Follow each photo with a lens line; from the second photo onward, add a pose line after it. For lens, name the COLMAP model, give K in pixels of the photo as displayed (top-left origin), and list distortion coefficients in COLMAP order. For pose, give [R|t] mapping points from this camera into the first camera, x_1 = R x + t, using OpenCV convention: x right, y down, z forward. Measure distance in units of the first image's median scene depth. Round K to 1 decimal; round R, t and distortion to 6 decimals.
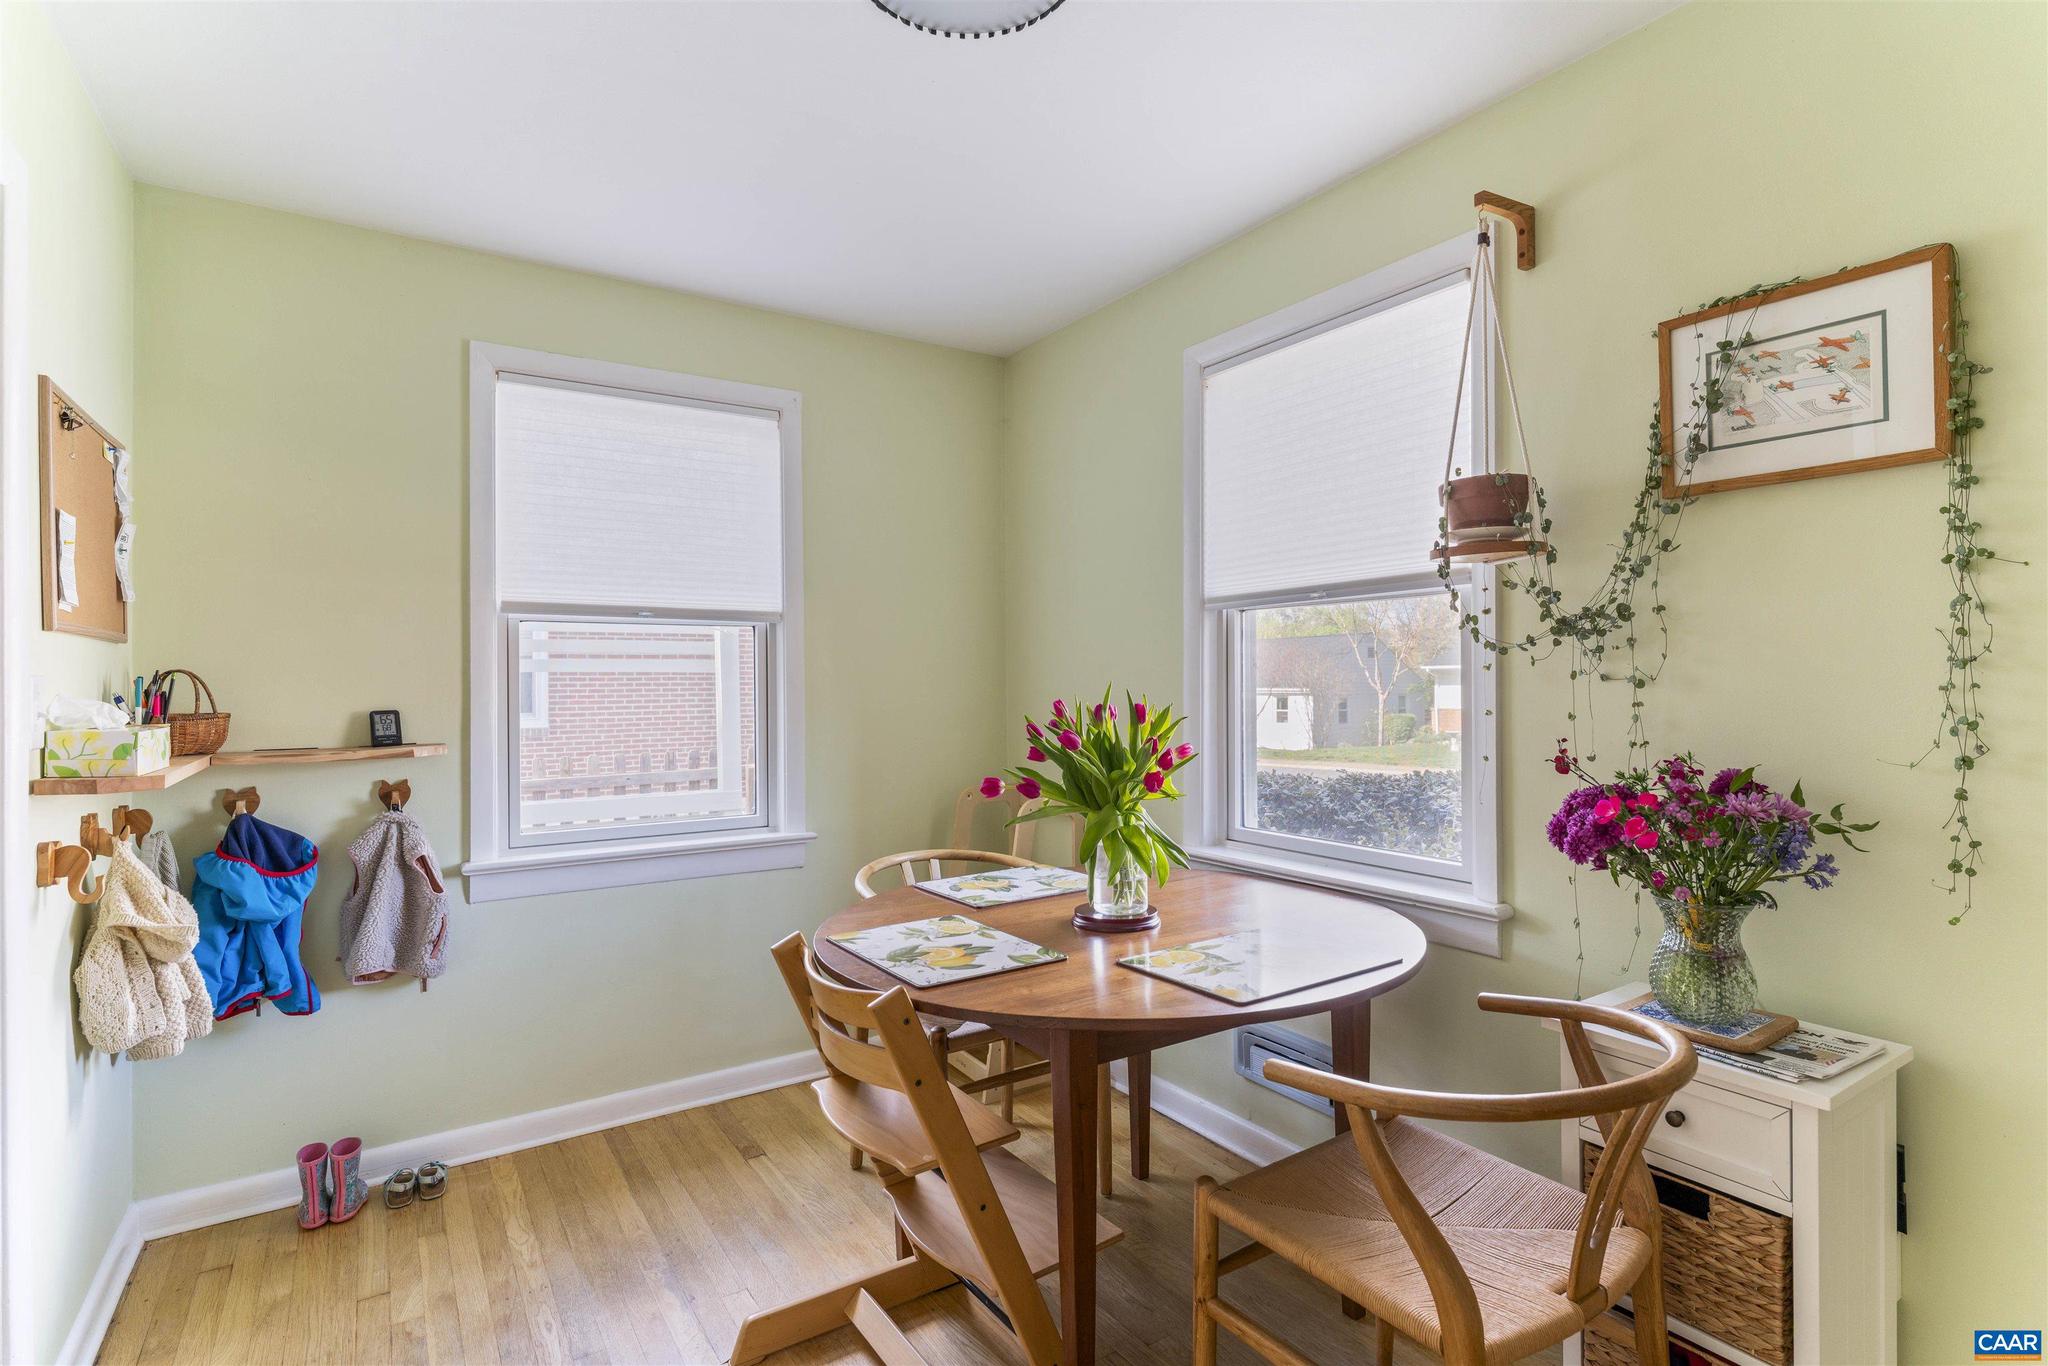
lens RADIAL K [[1001.2, 0, 1016.8], [0, 1001.2, 679.1], [0, 0, 1]] dist [0.001015, -0.000971]
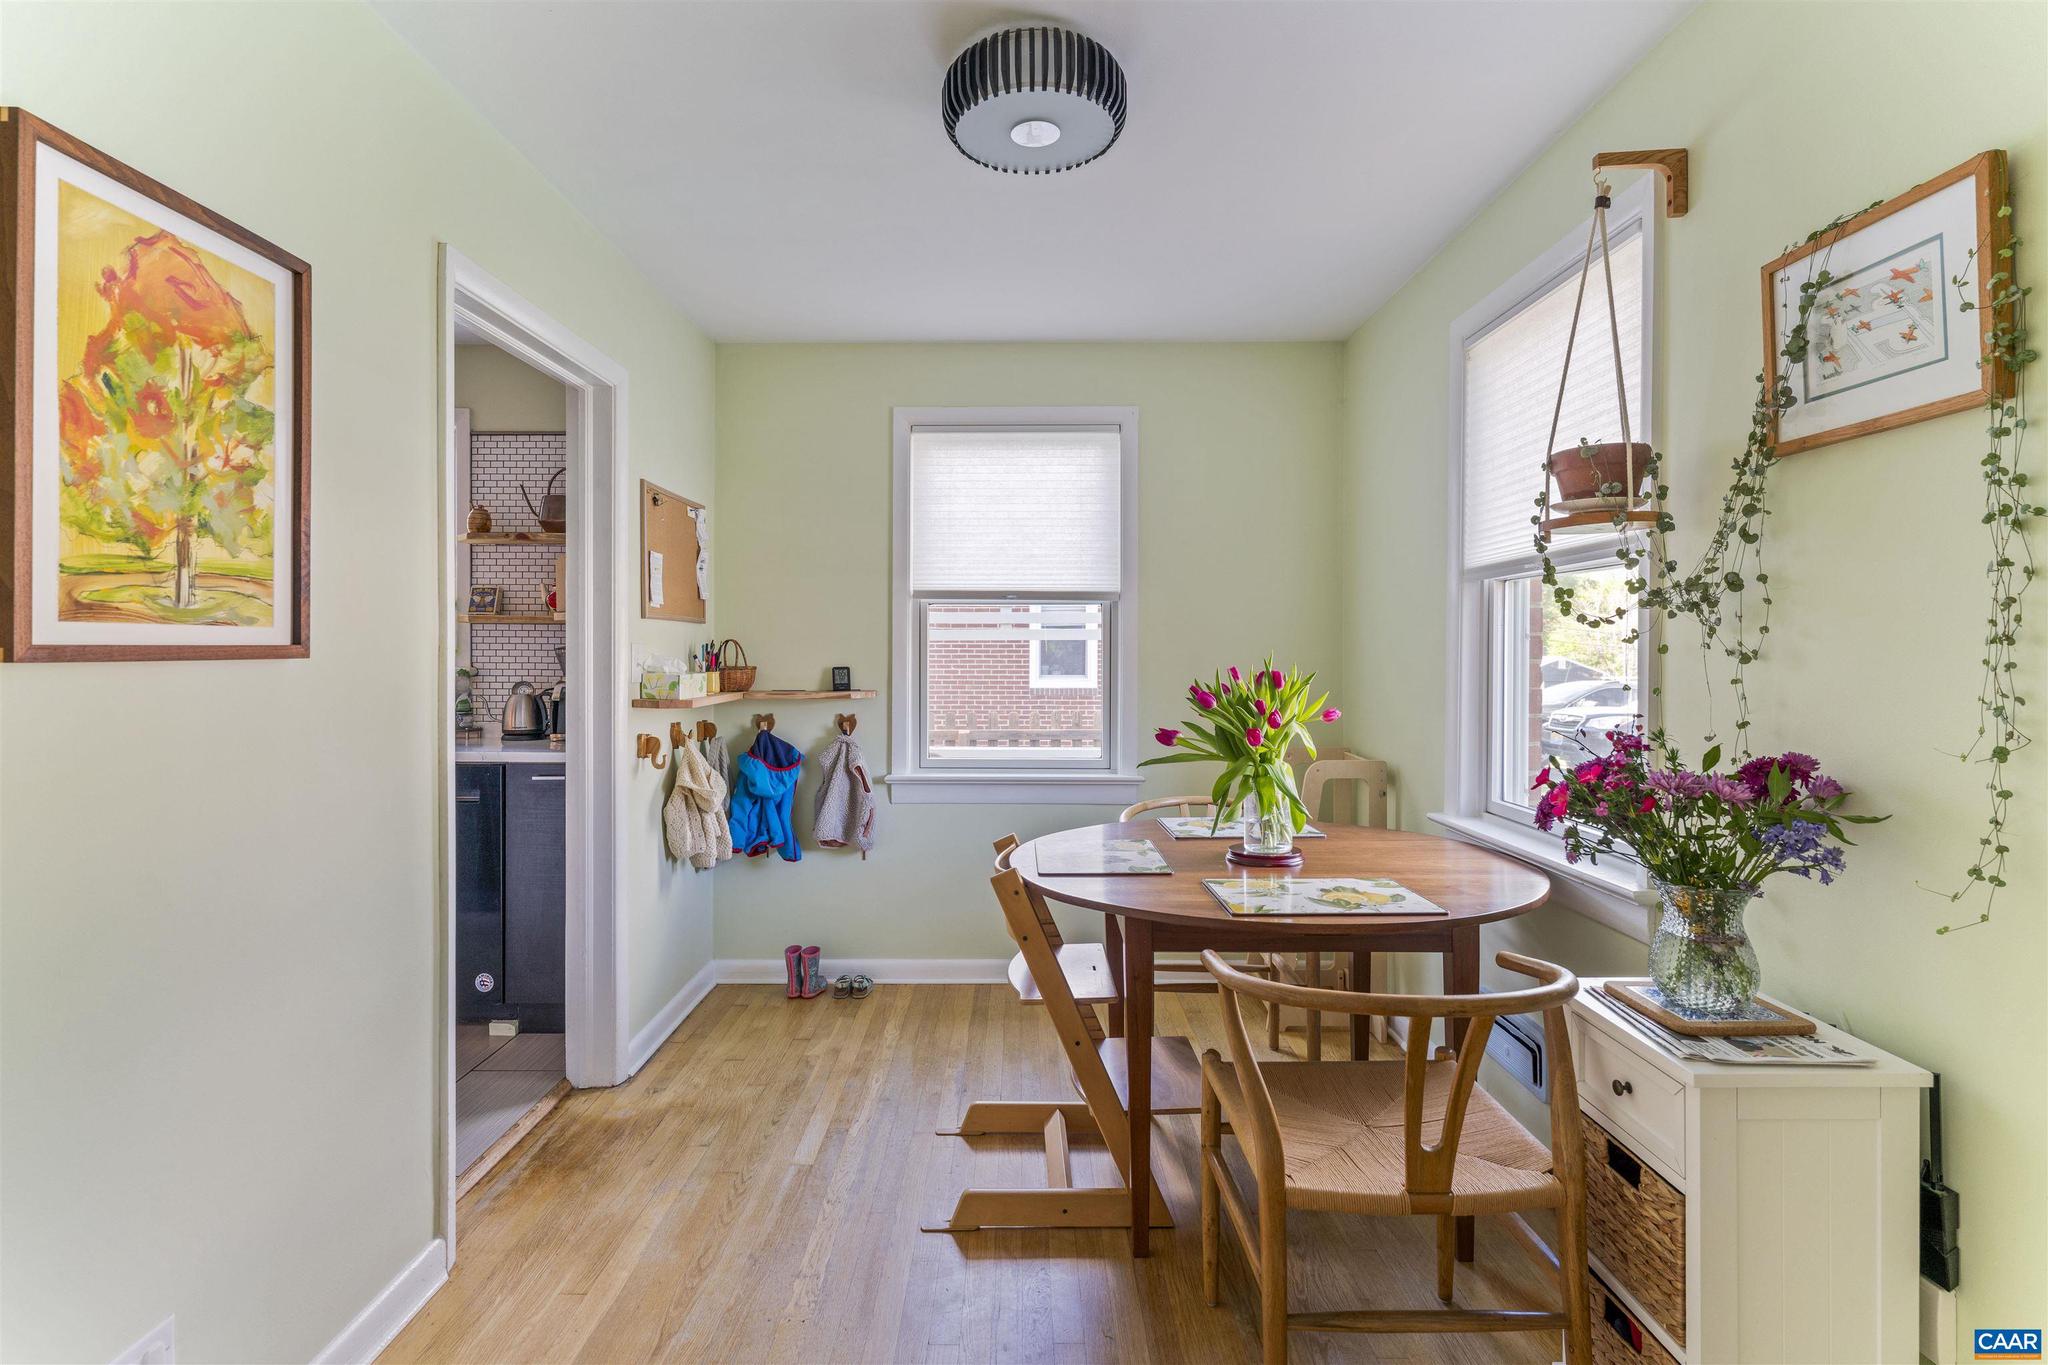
lens RADIAL K [[1001.2, 0, 996.2], [0, 1001.2, 656.2], [0, 0, 1]] dist [0.001015, -0.000971]
pose [[0.831334, 0.011518, -0.555654, 0.521486], [-0.005948, 0.999912, 0.011828, -0.004413], [0.555742, -0.006528, 0.831329, -0.143325]]
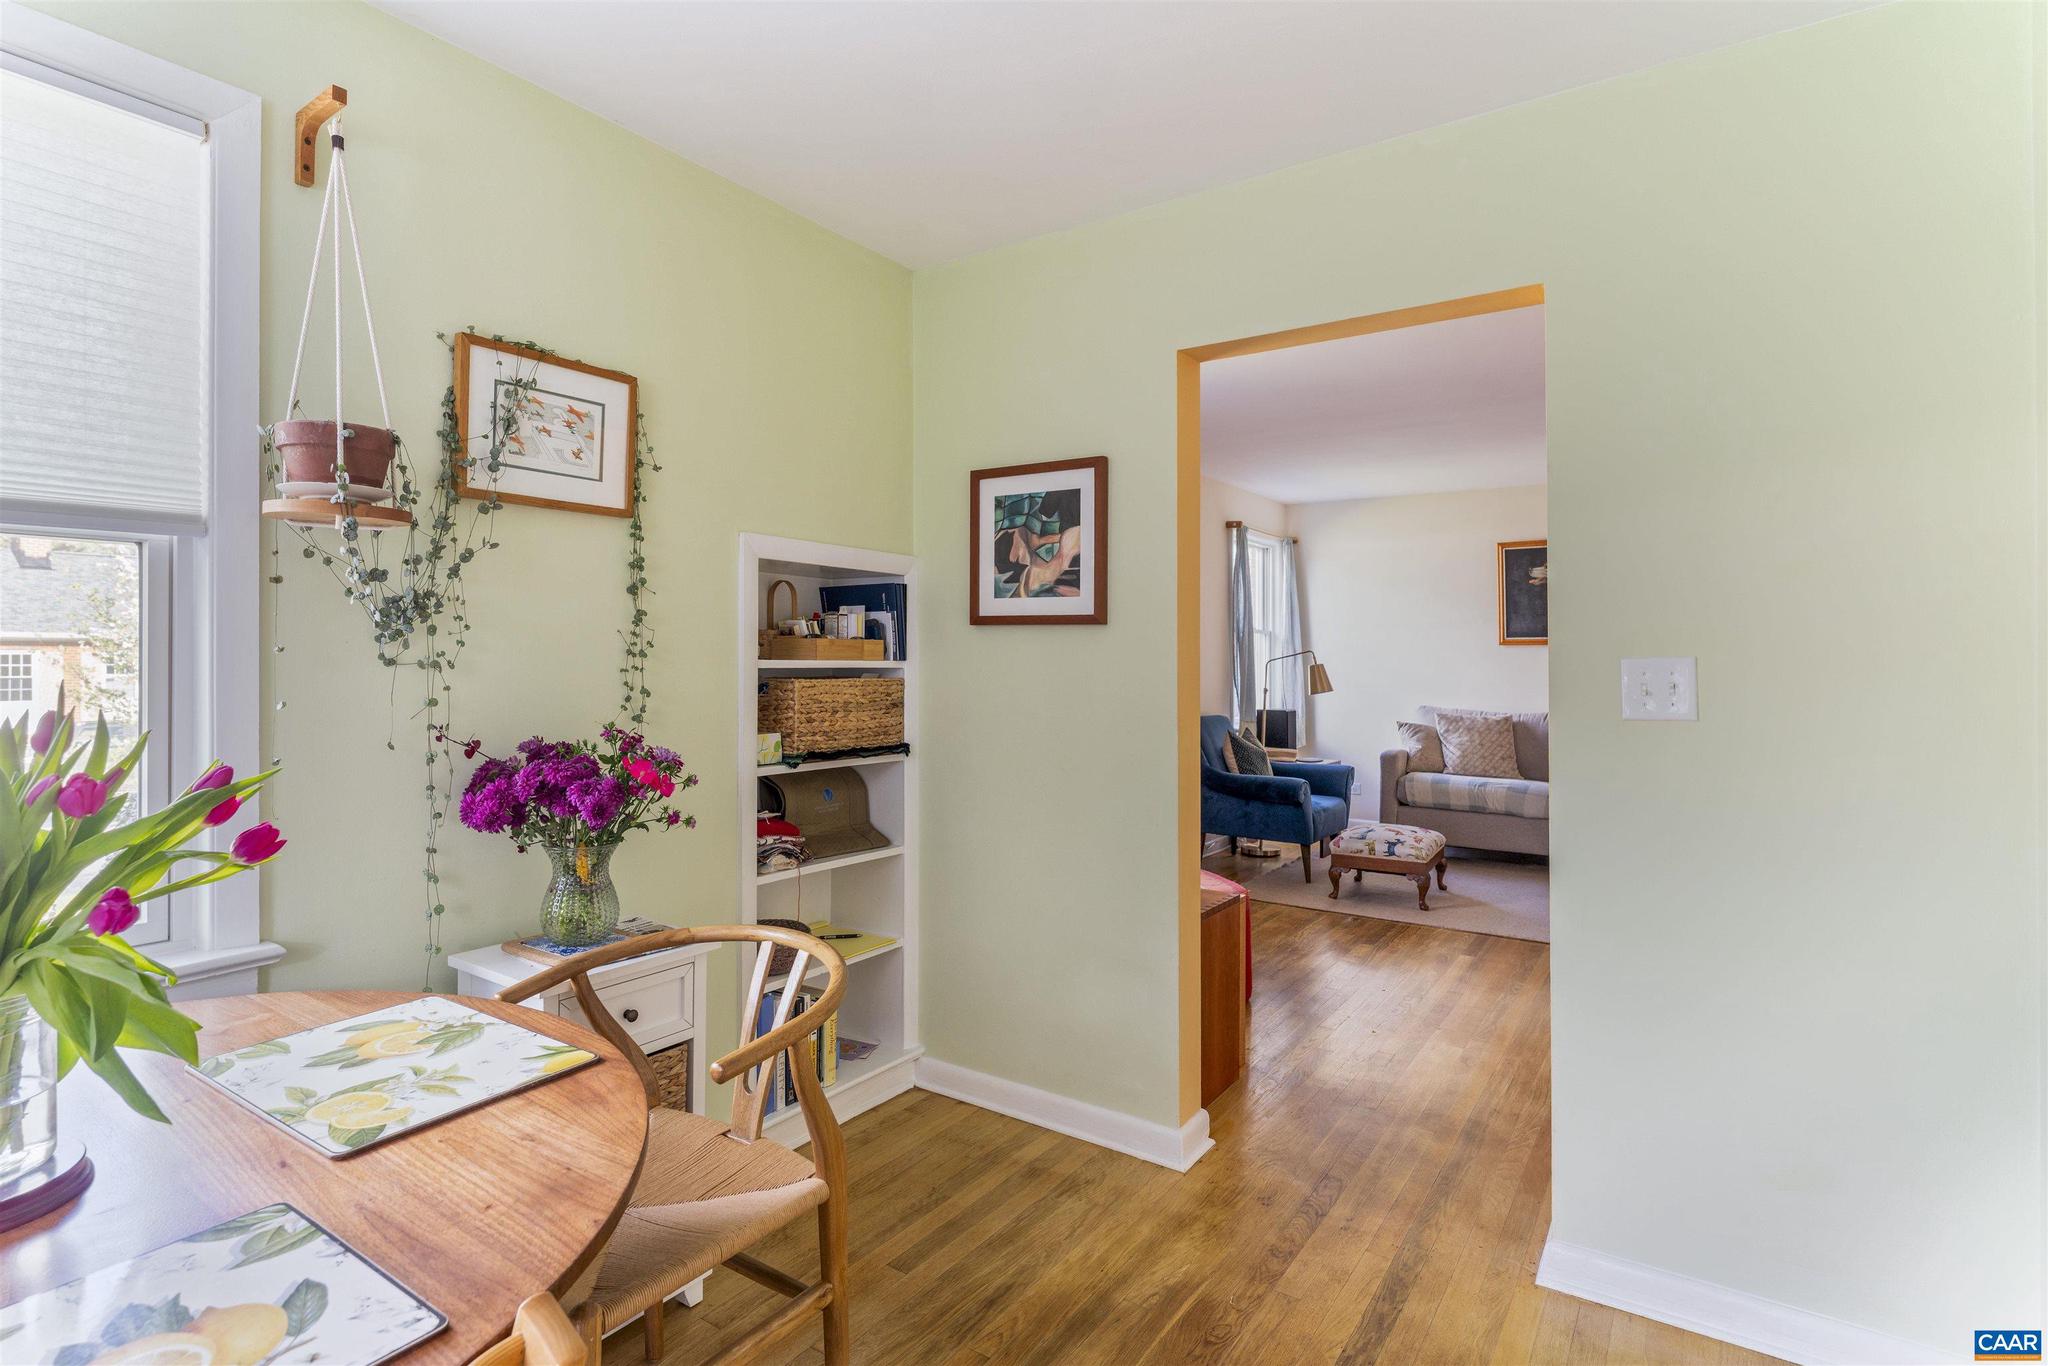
lens RADIAL K [[1001.2, 0, 1036.2], [0, 1001.2, 643.2], [0, 0, 1]] dist [0.001015, -0.000971]
pose [[-0.385914, 0.020232, 0.922313, -0.524570], [0.002393, 0.999778, -0.020930, 0.001409], [-0.922532, -0.005870, -0.385877, 0.764109]]
